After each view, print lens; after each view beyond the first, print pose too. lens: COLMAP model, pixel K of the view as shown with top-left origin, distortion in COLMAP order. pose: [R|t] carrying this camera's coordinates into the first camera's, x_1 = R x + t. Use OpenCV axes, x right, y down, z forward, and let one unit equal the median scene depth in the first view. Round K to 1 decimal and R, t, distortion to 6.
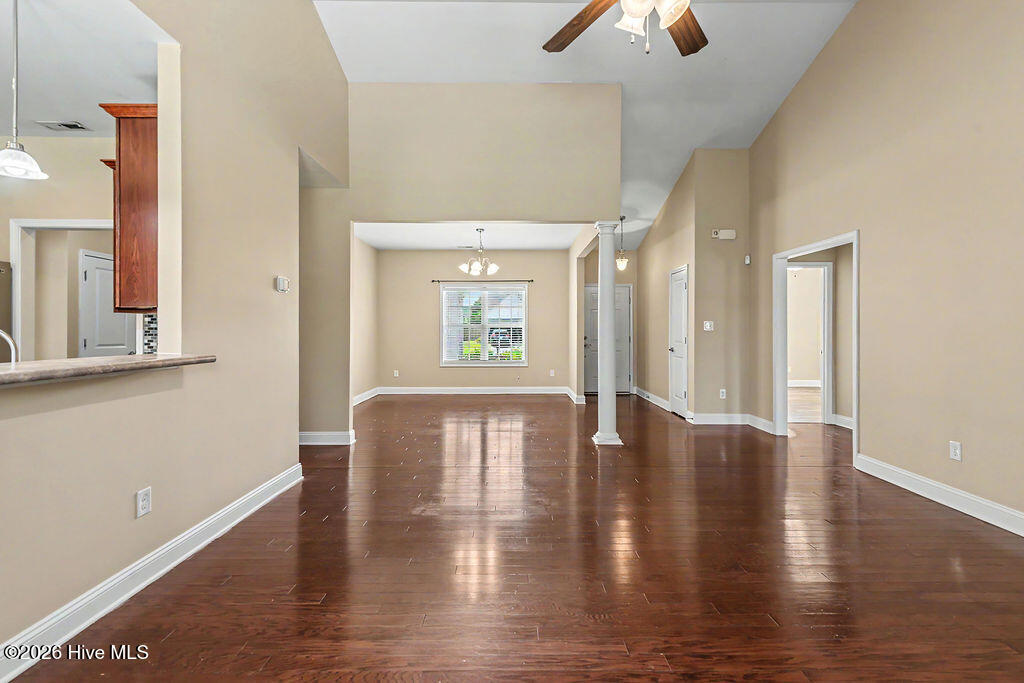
lens RADIAL K [[464.9, 0, 520.1], [0, 464.9, 338.3], [0, 0, 1]] dist [0.001659, 0.000228]
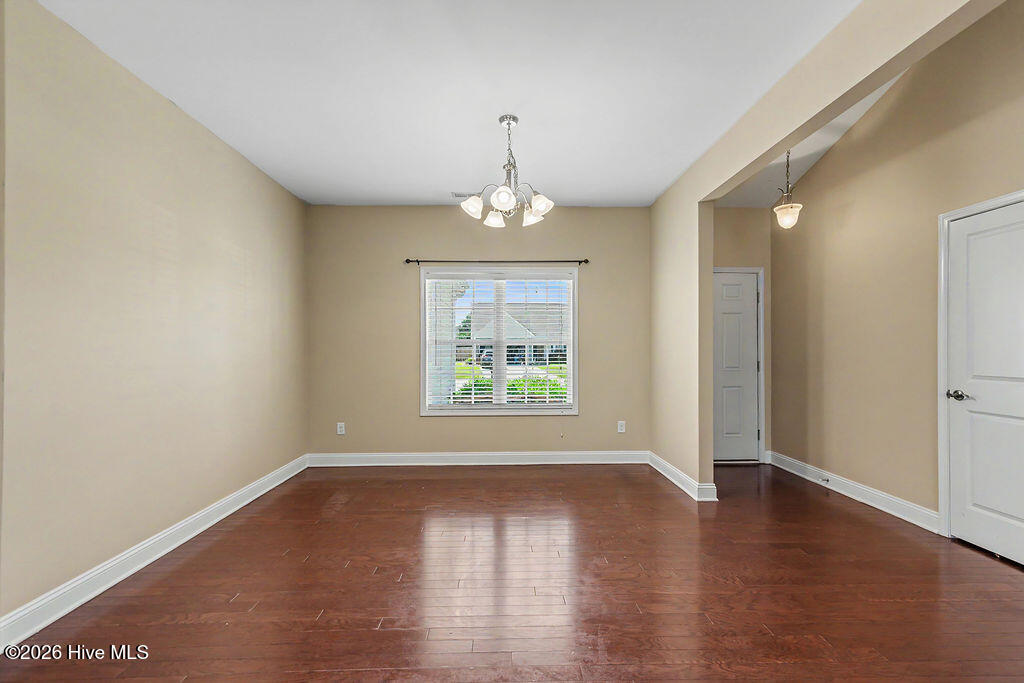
lens RADIAL K [[522.0, 0, 512.0], [0, 522.0, 341.5], [0, 0, 1]] dist [0.001877, 0.000159]
pose [[0.999999, -0.000283, -0.001079, -0.061851], [0.000247, 0.999466, -0.032671, -0.006685], [0.001088, 0.032671, 0.999466, 0.375233]]
